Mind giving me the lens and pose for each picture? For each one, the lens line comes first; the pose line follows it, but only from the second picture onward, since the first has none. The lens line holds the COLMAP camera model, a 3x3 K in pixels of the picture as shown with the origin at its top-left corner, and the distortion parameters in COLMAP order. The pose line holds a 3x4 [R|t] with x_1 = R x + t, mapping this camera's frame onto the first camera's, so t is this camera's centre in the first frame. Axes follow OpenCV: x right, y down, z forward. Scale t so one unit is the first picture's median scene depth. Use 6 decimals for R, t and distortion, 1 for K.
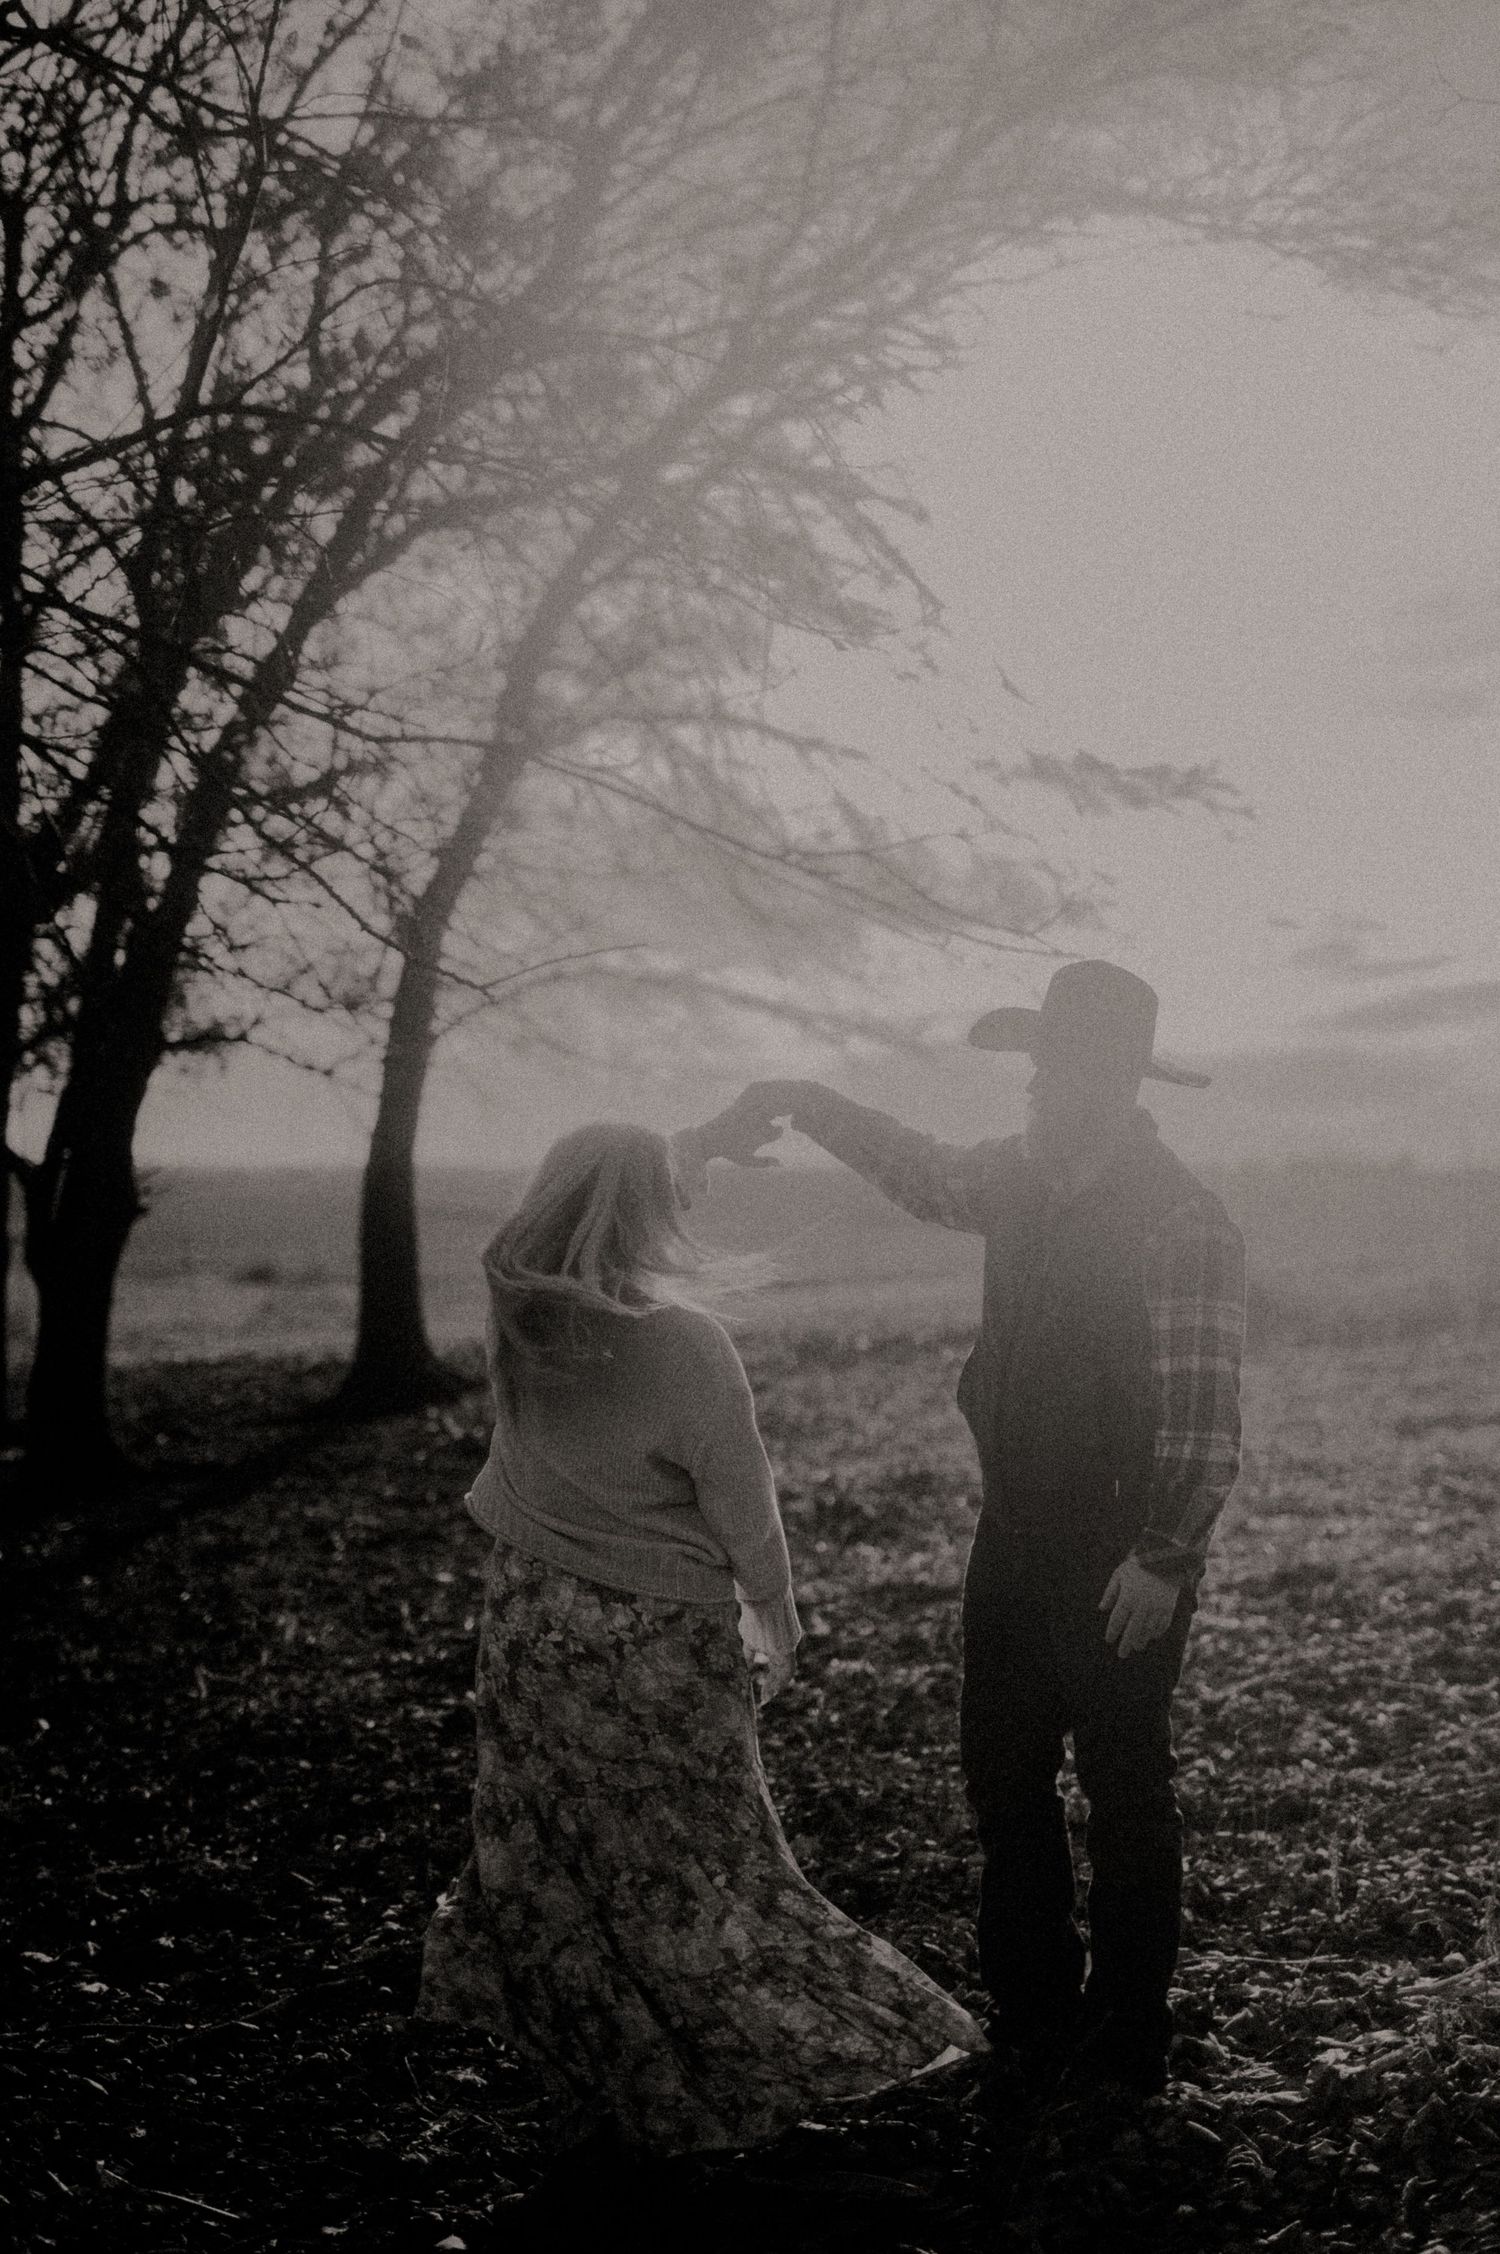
lens RADIAL K [[3136.9, 0, 735.3], [0, 3136.9, 1084.2], [0, 0, 1]] dist [0.020037, 0.000000]
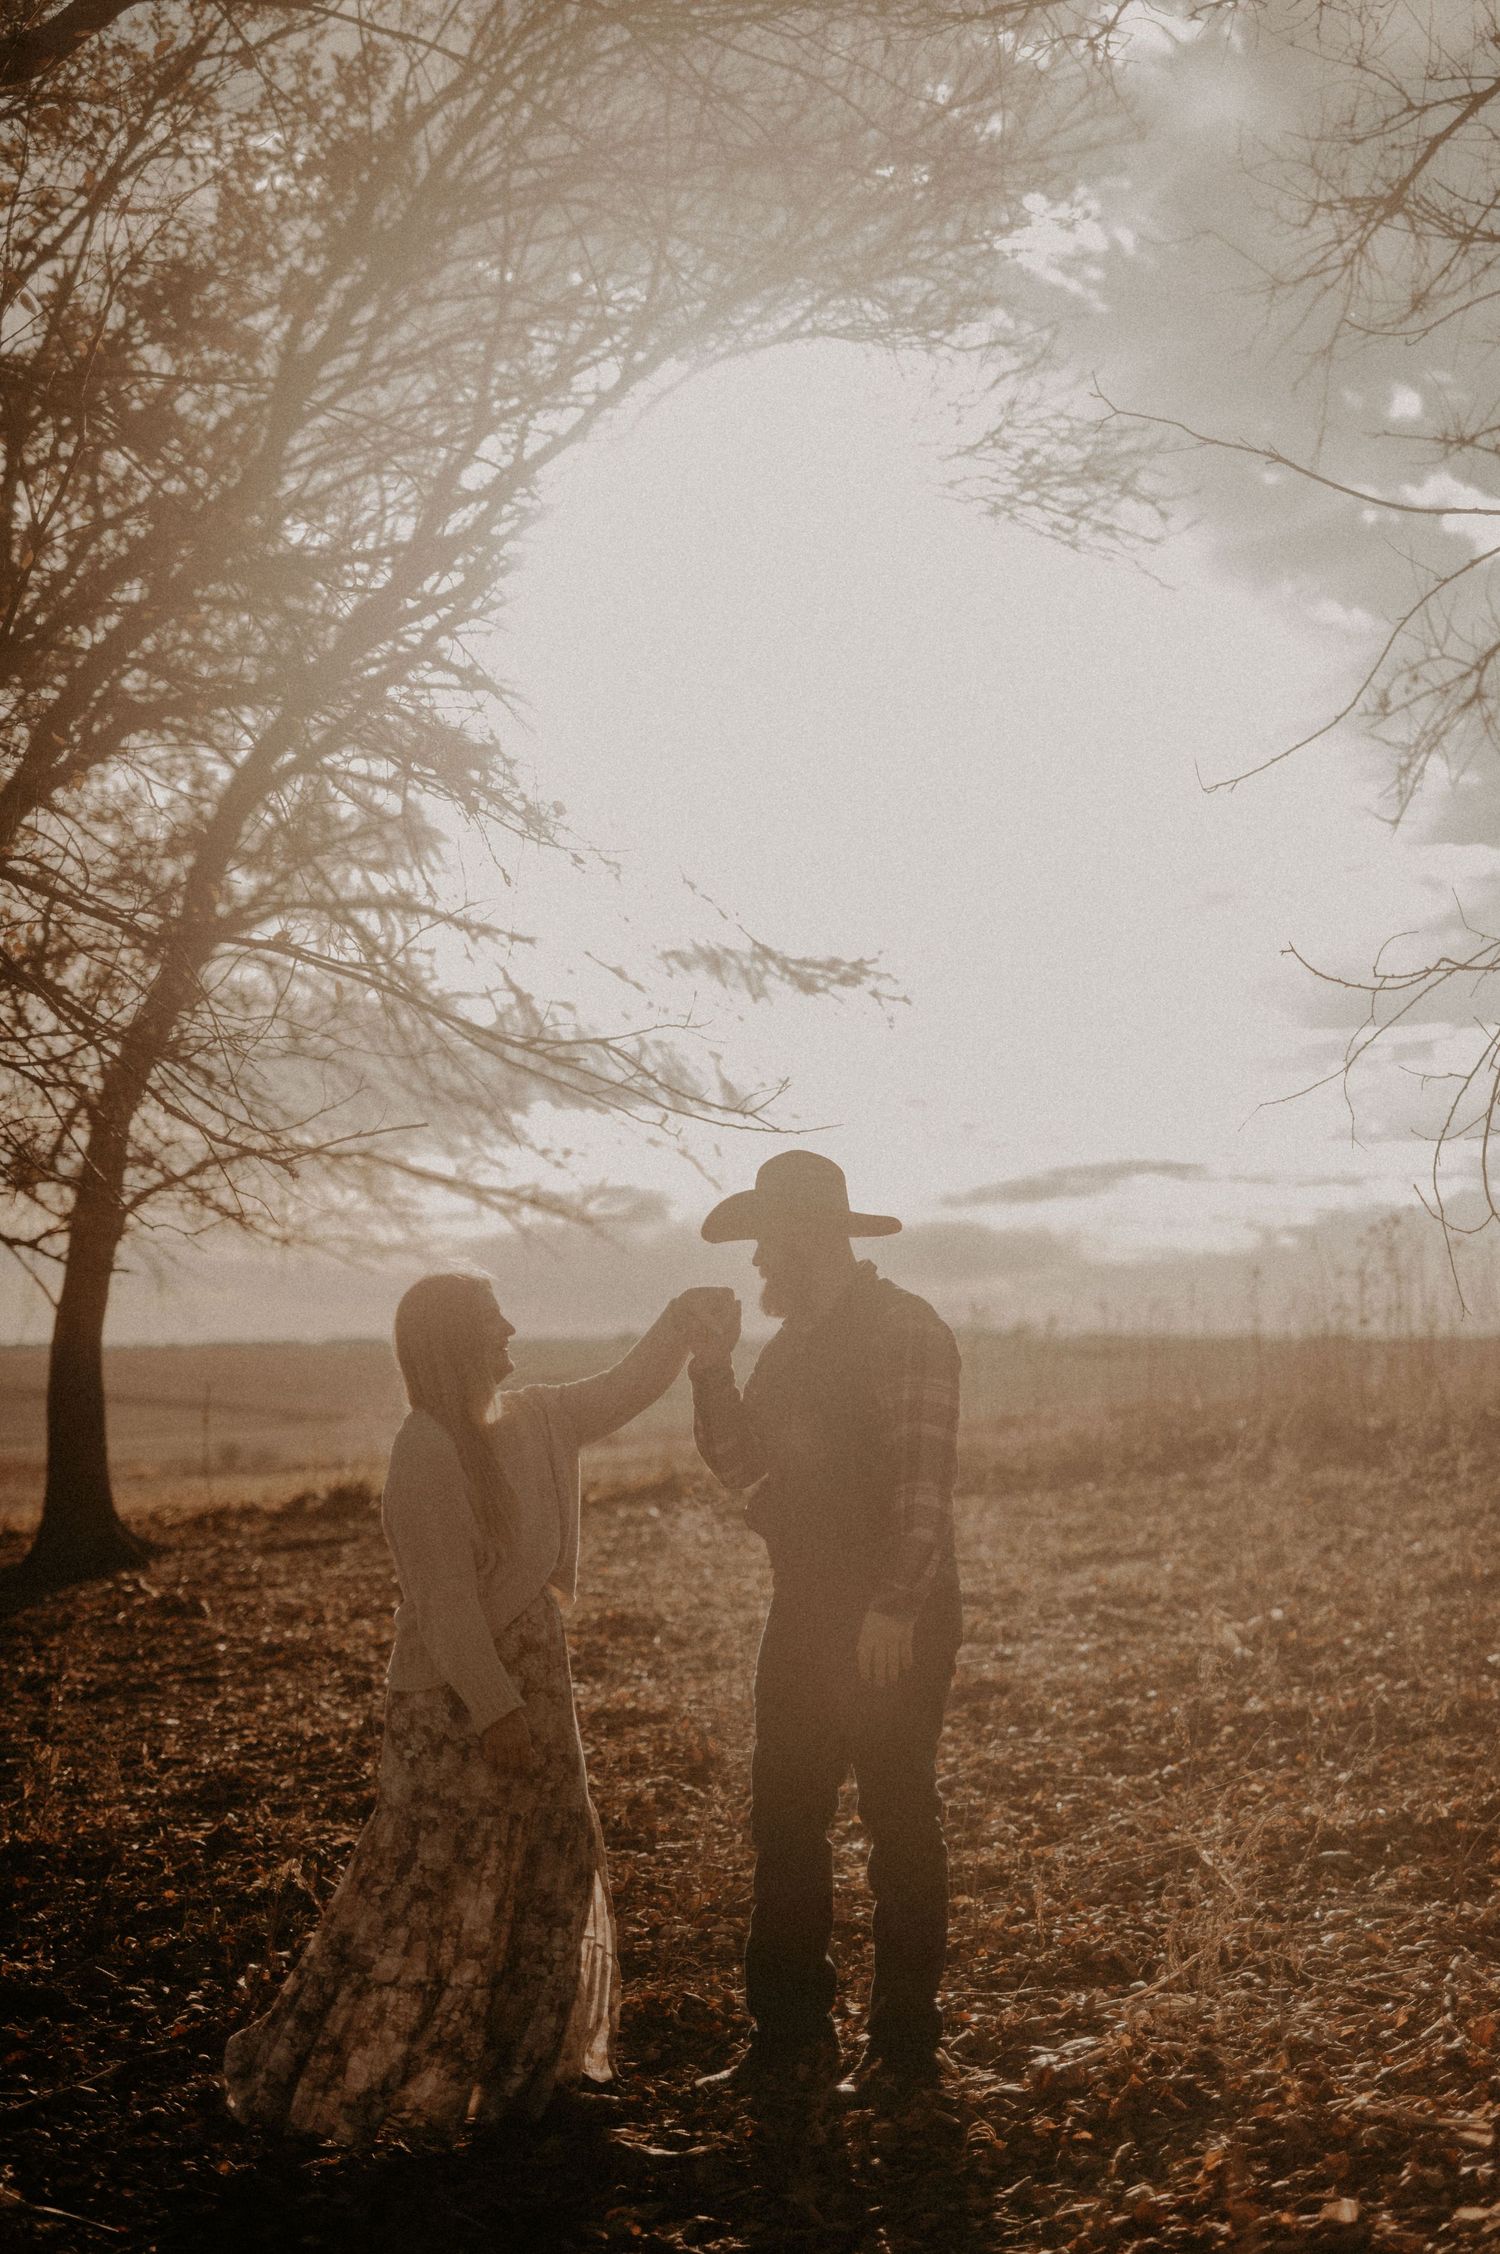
lens RADIAL K [[3136.9, 0, 750.3], [0, 3136.9, 1119.8], [0, 0, 1]] dist [0.020037, 0.000000]
pose [[0.992359, -0.001800, 0.123372, -0.035552], [0.007262, 0.999012, -0.043843, 0.003235], [-0.123171, 0.044404, 0.991391, -0.095778]]
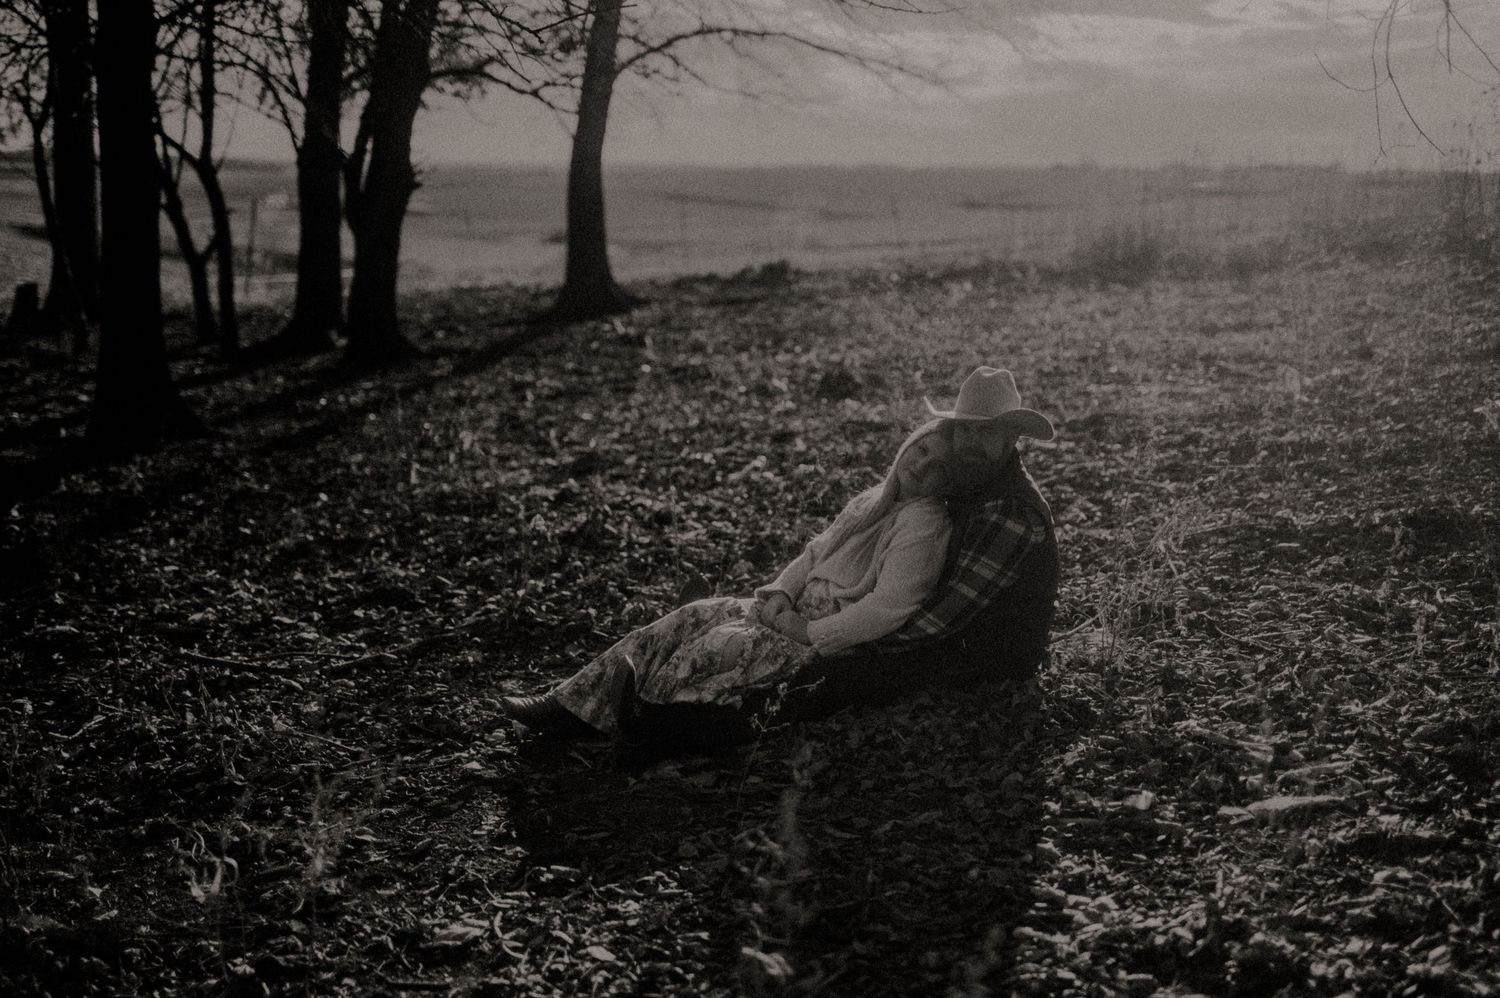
lens RADIAL K [[2087.6, 0, 749.2], [0, 2087.6, 506.8], [0, 0, 1]] dist [0.020037, 0.000000]
pose [[0.998076, 0.017240, -0.059563, 0.064198], [-0.005836, 0.982425, 0.186565, 0.005116], [0.061732, -0.185858, 0.980635, -0.049711]]
